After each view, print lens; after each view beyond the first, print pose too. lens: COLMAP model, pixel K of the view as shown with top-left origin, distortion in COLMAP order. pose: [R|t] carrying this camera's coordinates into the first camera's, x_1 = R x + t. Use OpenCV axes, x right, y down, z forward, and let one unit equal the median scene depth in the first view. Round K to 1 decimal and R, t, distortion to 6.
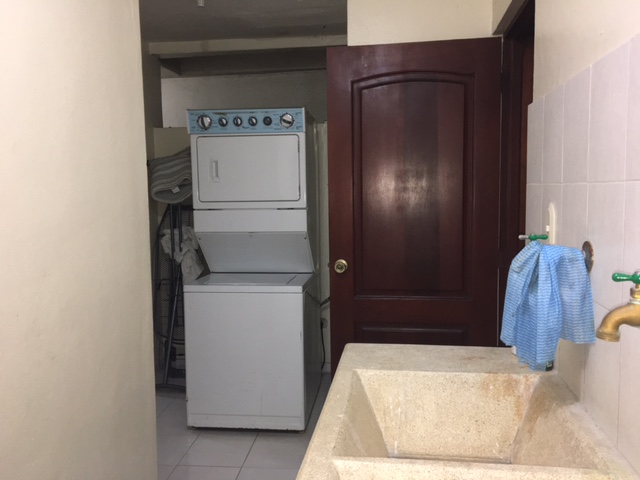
lens RADIAL K [[536.5, 0, 322.2], [0, 536.5, 239.3], [0, 0, 1]] dist [0.056249, -0.085408]
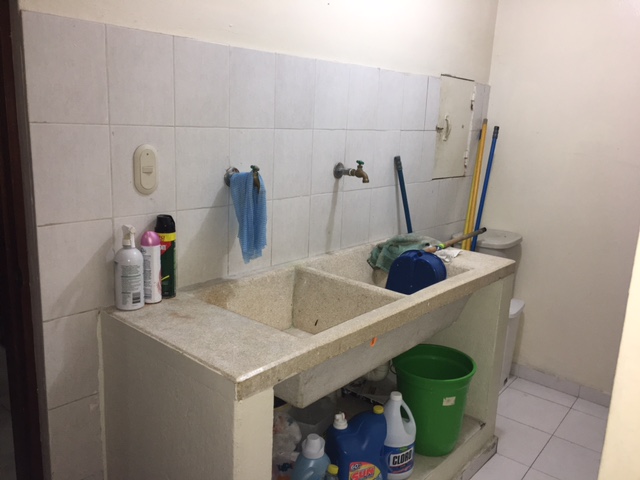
lens RADIAL K [[536.5, 0, 319.8], [0, 536.5, 239.7], [0, 0, 1]] dist [0.056249, -0.085408]
pose [[-0.827805, -0.152185, 0.539980, -0.561228], [0.016327, 0.955561, 0.294340, -0.247463], [-0.560778, 0.252472, -0.788534, 2.149276]]
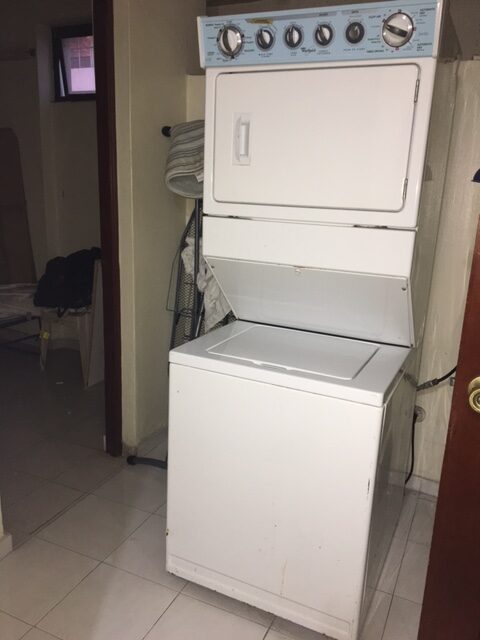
lens RADIAL K [[536.5, 0, 238.7], [0, 536.5, 323.4], [0, 0, 1]] dist [0.056249, -0.085408]
pose [[0.941065, 0.134562, -0.310307, -0.016924], [-0.079875, 0.979919, 0.182698, -0.050935], [0.328660, -0.147145, 0.932915, 0.488898]]
